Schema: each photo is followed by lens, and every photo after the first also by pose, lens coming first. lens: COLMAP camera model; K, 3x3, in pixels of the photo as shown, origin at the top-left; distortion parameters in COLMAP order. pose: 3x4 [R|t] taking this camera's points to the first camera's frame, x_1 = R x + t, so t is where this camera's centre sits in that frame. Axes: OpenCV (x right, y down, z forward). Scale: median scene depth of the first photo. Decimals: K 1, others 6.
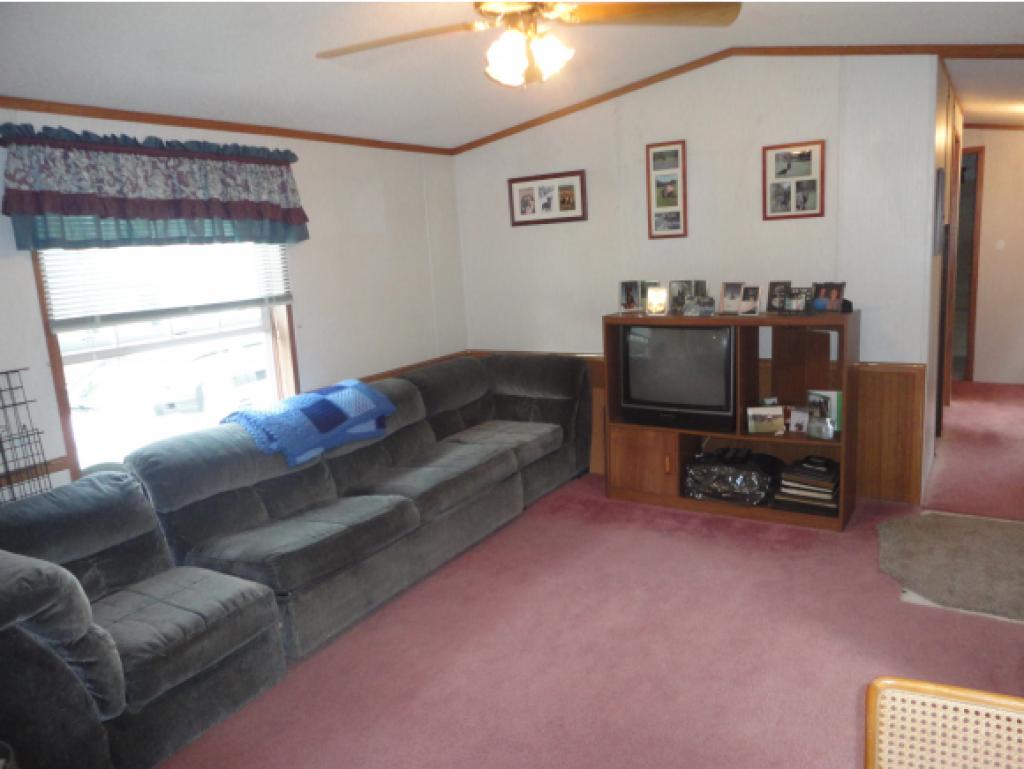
lens RADIAL K [[745.1, 0, 515.0], [0, 745.1, 379.3], [0, 0, 1]] dist [-0.009740, -0.004360]
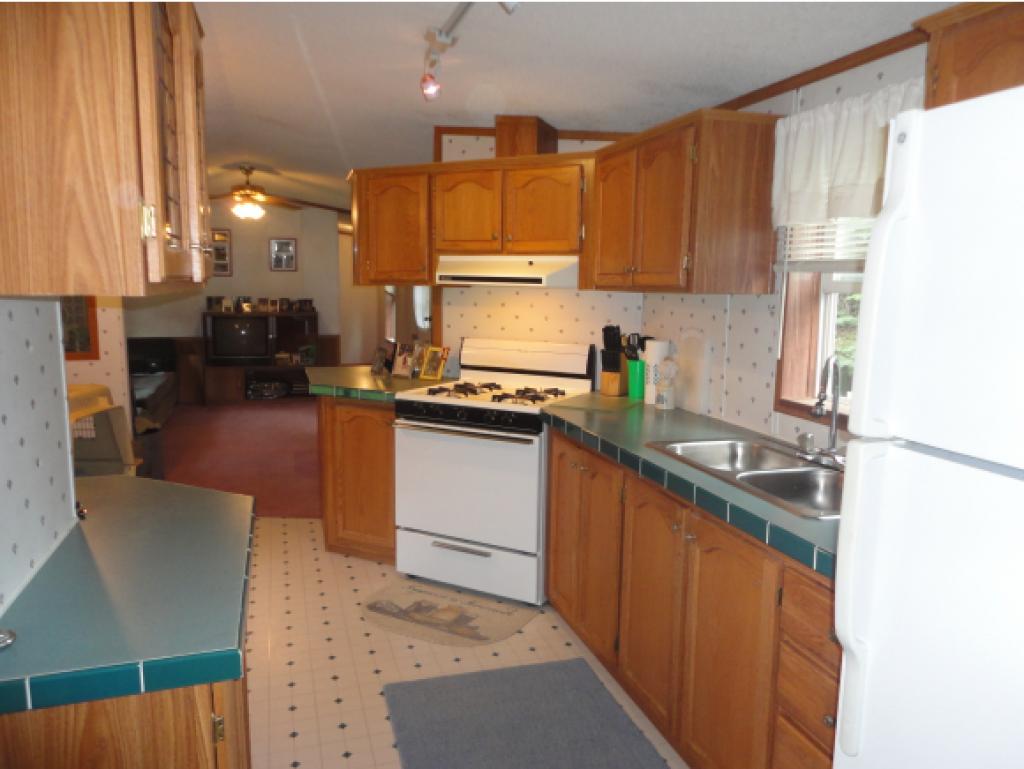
lens RADIAL K [[745.1, 0, 511.2], [0, 745.1, 385.9], [0, 0, 1]] dist [-0.009740, -0.004360]
pose [[0.652723, -0.039512, 0.756565, -0.909771], [0.092718, 0.995298, -0.028012, 0.259098], [-0.751901, 0.088432, 0.653318, -0.967527]]
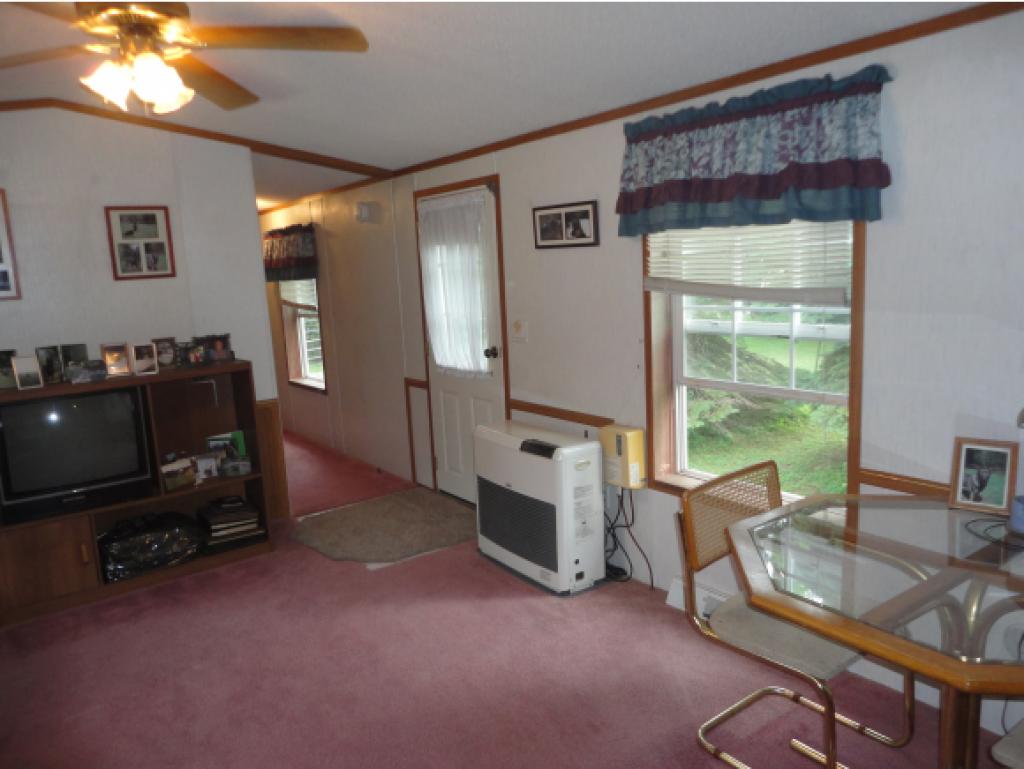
lens RADIAL K [[745.1, 0, 516.5], [0, 745.1, 382.9], [0, 0, 1]] dist [-0.009740, -0.004360]
pose [[0.361793, -0.110712, 0.925661, -0.413955], [0.207084, 0.977661, 0.035993, -0.007938], [-0.908968, 0.178668, 0.376637, 0.184118]]
